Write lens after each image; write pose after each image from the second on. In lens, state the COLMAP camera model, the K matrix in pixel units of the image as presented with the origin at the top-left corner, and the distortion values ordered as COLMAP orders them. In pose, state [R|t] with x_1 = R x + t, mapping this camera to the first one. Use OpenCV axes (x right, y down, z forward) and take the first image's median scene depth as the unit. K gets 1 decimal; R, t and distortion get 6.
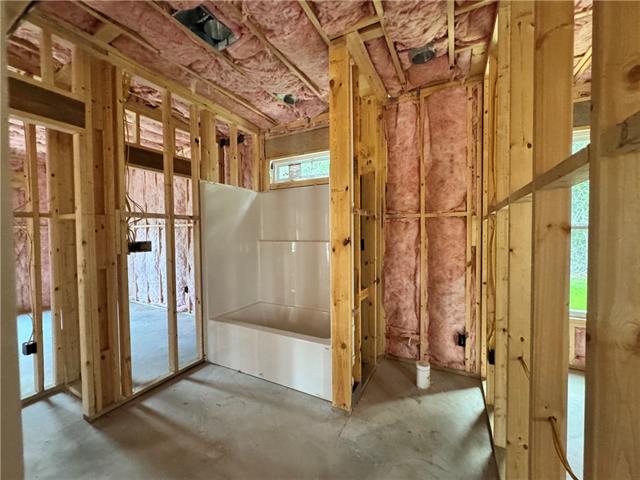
lens RADIAL K [[254.2, 0, 320.4], [0, 254.2, 239.6], [0, 0, 1]] dist [-0.000671, 0.000349]
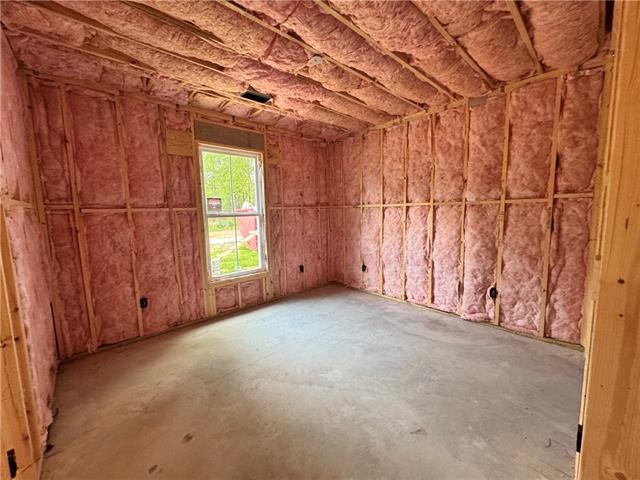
lens RADIAL K [[254.2, 0, 321.5], [0, 254.2, 240.4], [0, 0, 1]] dist [-0.000671, 0.000349]
pose [[0.941332, 0.030863, -0.336068, -0.687698], [-0.001102, 0.996085, 0.088391, -0.012652], [0.337480, -0.082835, 0.937681, 0.166124]]
